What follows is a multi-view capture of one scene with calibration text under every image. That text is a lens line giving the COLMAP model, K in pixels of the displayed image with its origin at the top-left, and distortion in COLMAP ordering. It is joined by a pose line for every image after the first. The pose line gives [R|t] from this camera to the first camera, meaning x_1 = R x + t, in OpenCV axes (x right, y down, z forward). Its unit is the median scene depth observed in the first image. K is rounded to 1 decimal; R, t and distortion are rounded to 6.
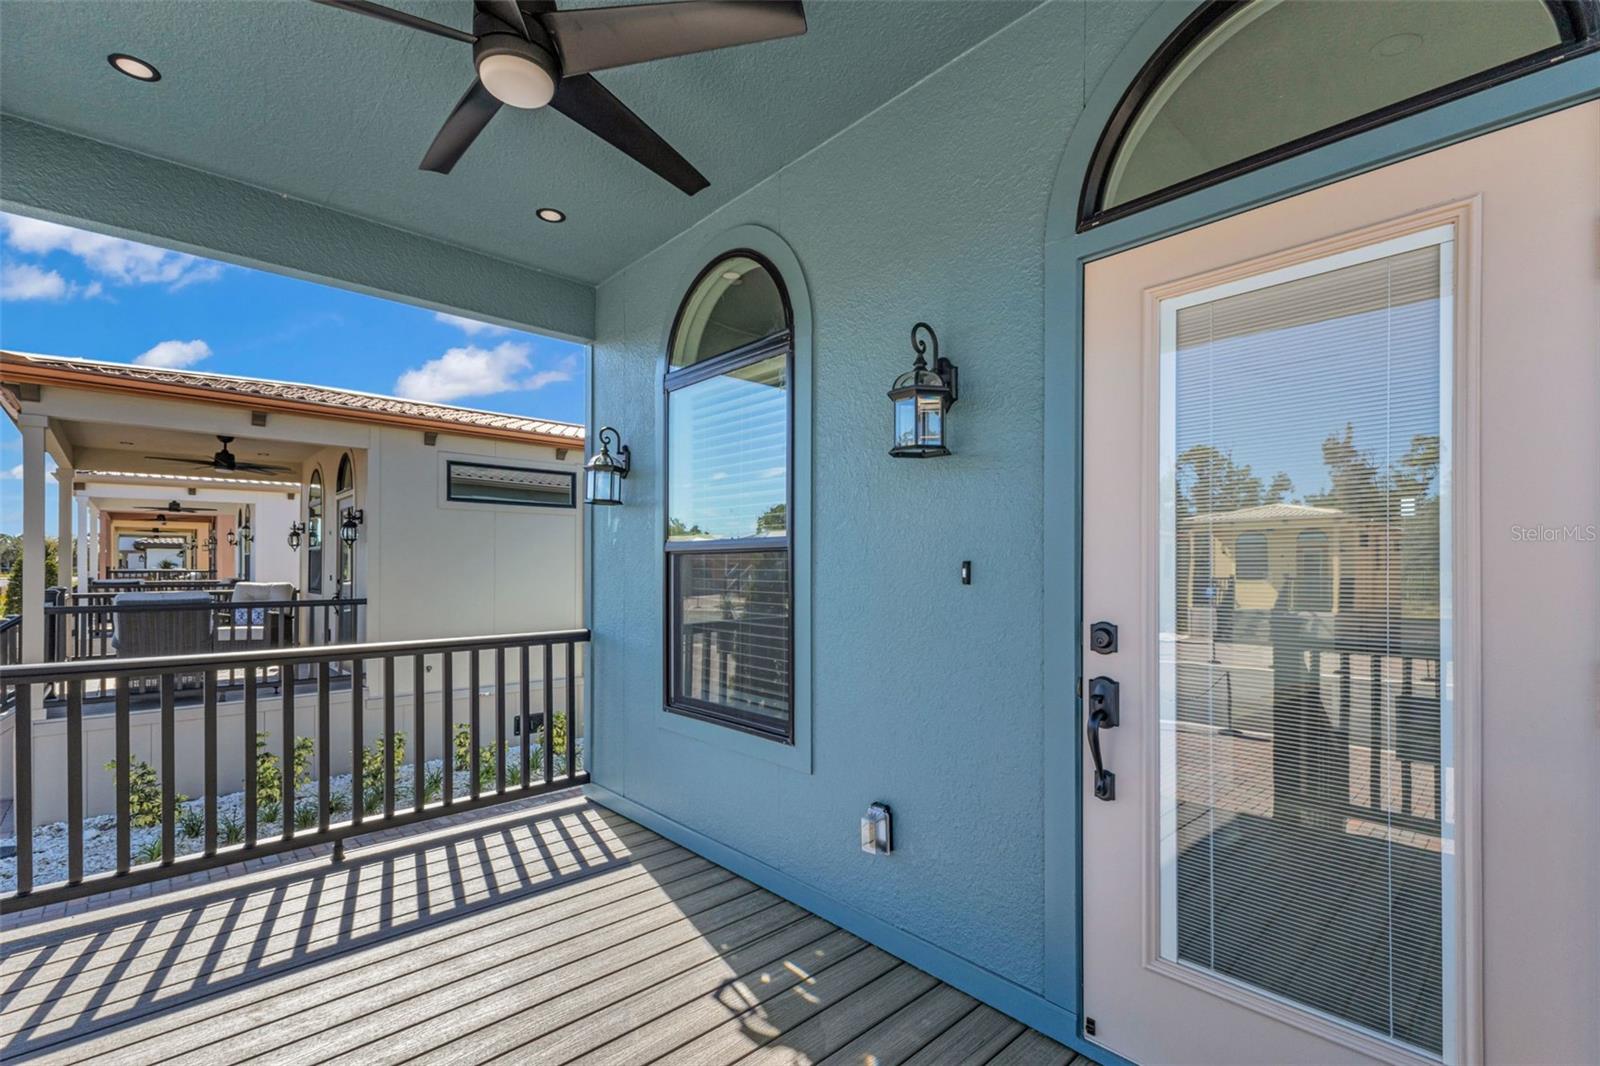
lens RADIAL K [[703.8, 0, 809.4], [0, 703.8, 569.4], [0, 0, 1]] dist [0.001604, 0.000085]
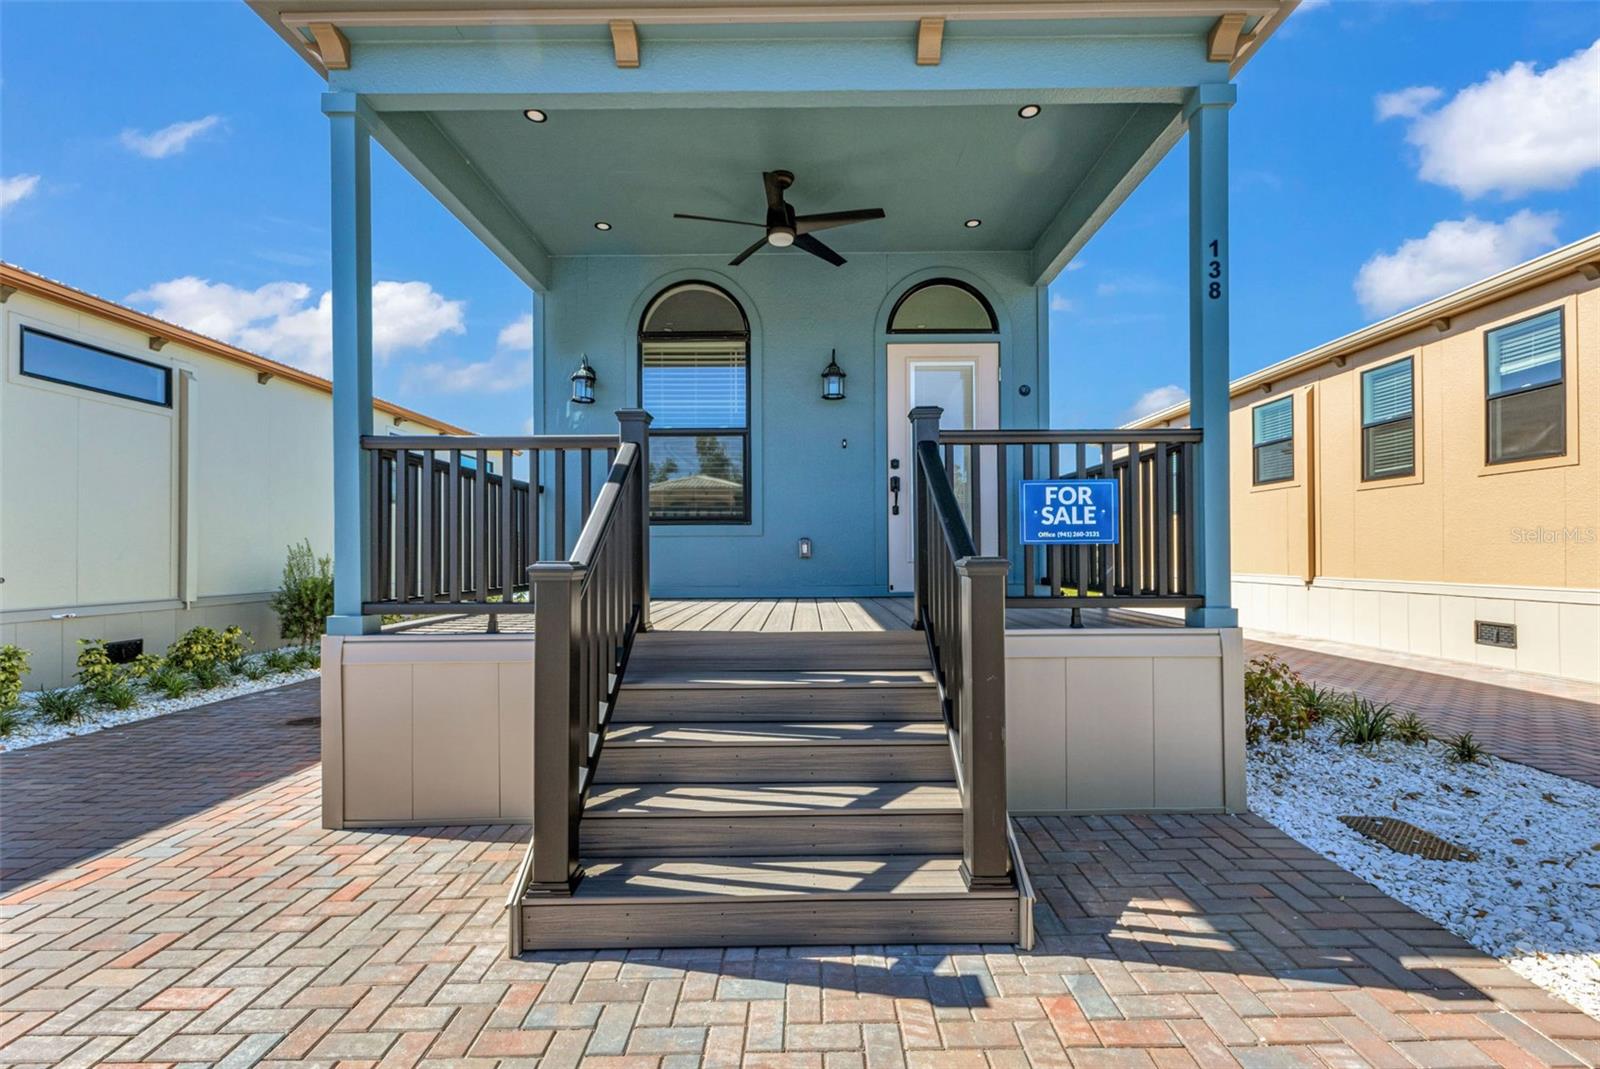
lens RADIAL K [[705.1, 0, 806.8], [0, 705.1, 550.7], [0, 0, 1]] dist [0.014943, -0.006363]
pose [[0.692239, 0.000200, 0.721668, -1.709719], [0.004903, 0.999976, -0.004981, 0.399302], [-0.721651, 0.006987, 0.692222, -0.726869]]
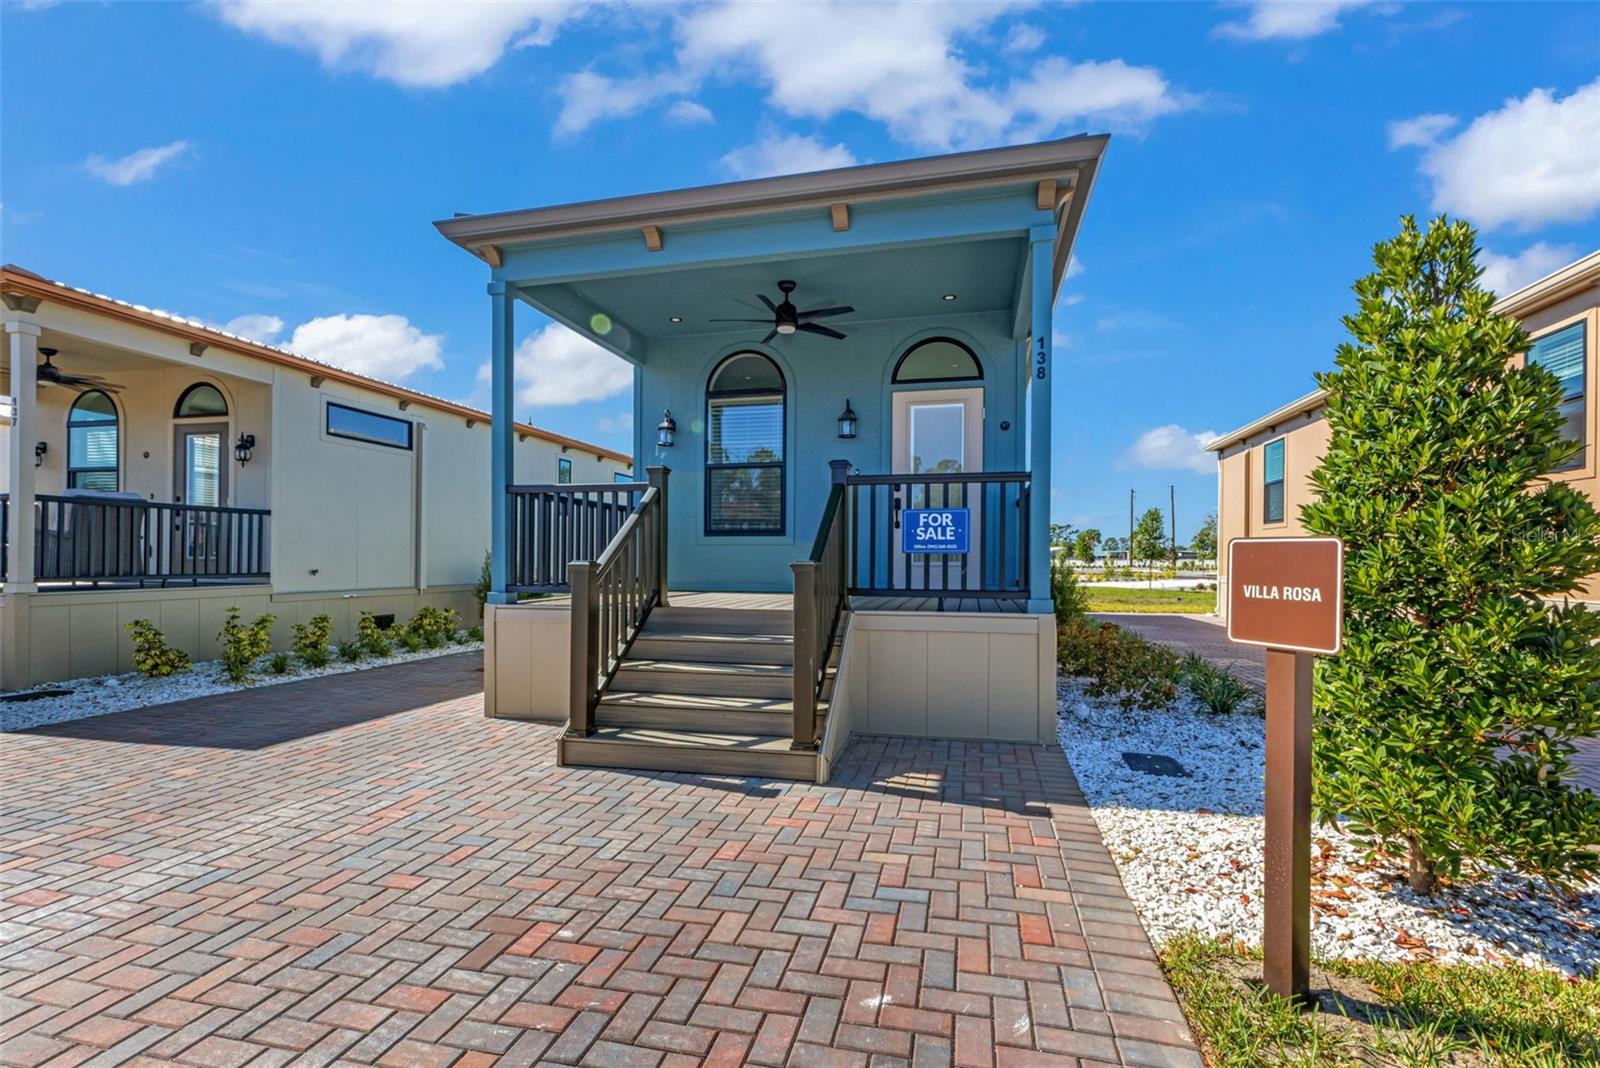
lens RADIAL K [[715.5, 0, 799.9], [0, 715.5, 560.5], [0, 0, 1]] dist [0.000759, 0.000034]
pose [[0.840328, 0.003413, 0.542068, -1.776380], [-0.004895, 0.999987, 0.001292, 0.401637], [-0.542057, -0.003739, 0.840334, -1.673245]]
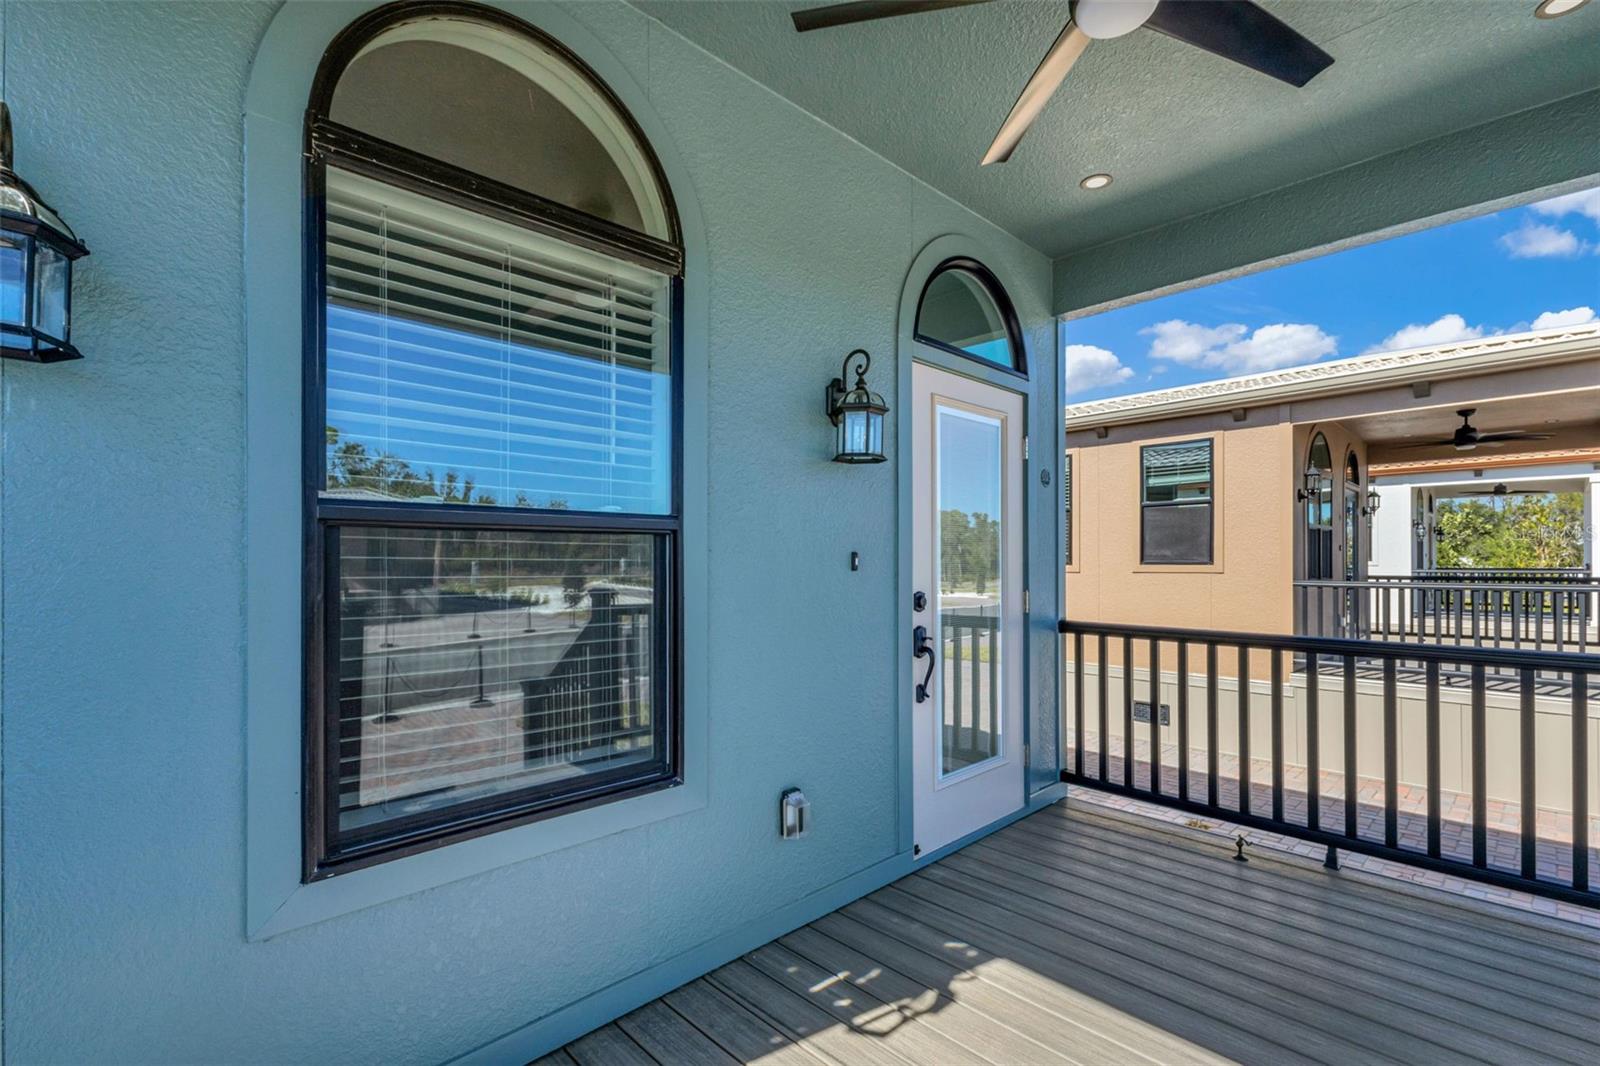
lens RADIAL K [[715.5, 0, 799.9], [0, 715.5, 559.5], [0, 0, 1]] dist [0.000759, 0.000034]
pose [[-0.011723, 0.002164, 0.999929, -0.954843], [0.003936, 0.999990, -0.002118, 0.003952], [-0.999924, 0.003911, -0.011731, 1.021619]]
